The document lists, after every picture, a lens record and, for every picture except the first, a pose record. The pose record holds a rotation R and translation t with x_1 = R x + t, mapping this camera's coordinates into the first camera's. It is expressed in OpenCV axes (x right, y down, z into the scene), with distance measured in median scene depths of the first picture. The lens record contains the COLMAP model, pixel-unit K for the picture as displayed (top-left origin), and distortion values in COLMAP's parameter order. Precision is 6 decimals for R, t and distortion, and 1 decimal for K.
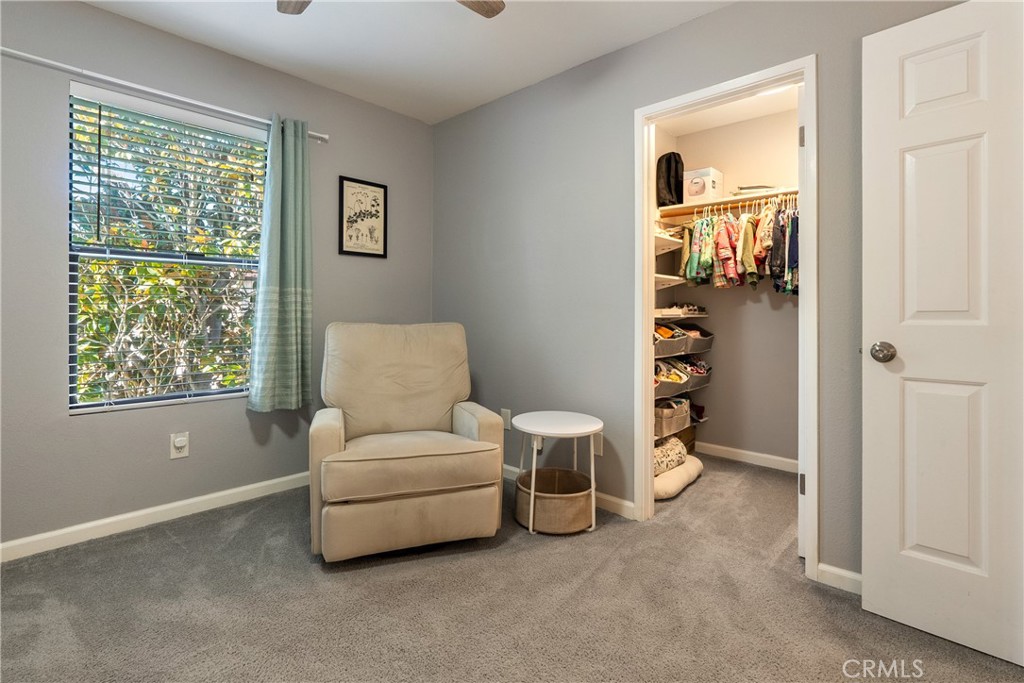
lens RADIAL K [[492.3, 0, 508.9], [0, 492.3, 310.3], [0, 0, 1]] dist [-0.005222, -0.000493]
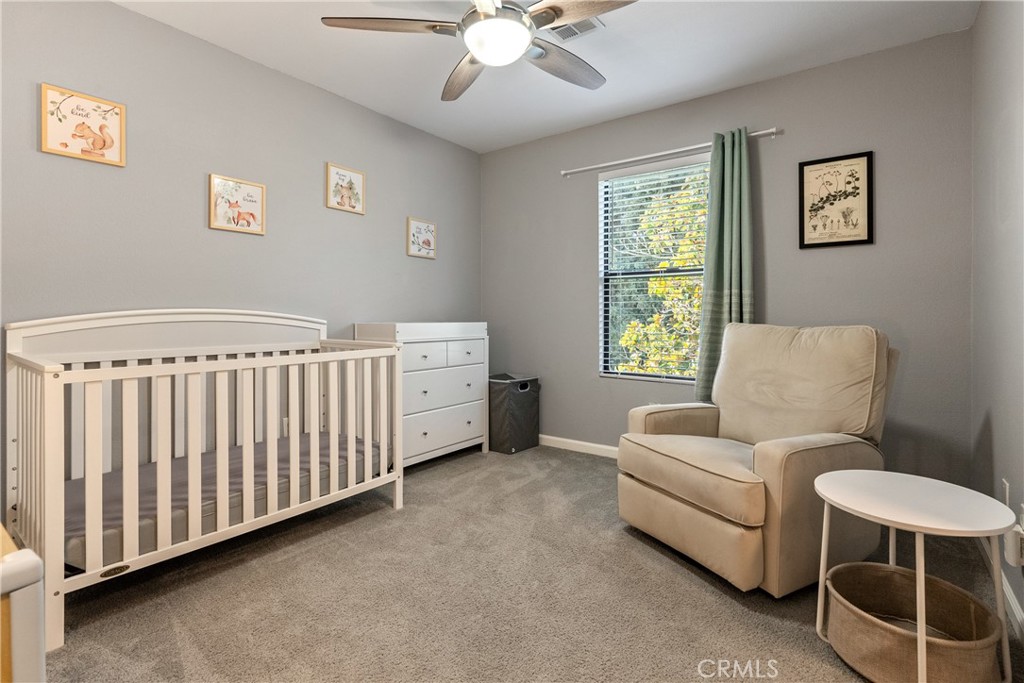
lens RADIAL K [[484.0, 0, 513.0], [0, 484.0, 312.0], [0, 0, 1]] dist [-0.002124, -0.000410]
pose [[0.120790, -0.006284, -0.992658, 0.477867], [0.005764, 0.999968, -0.005629, 0.004437], [0.992661, -0.005042, 0.120823, 0.361888]]
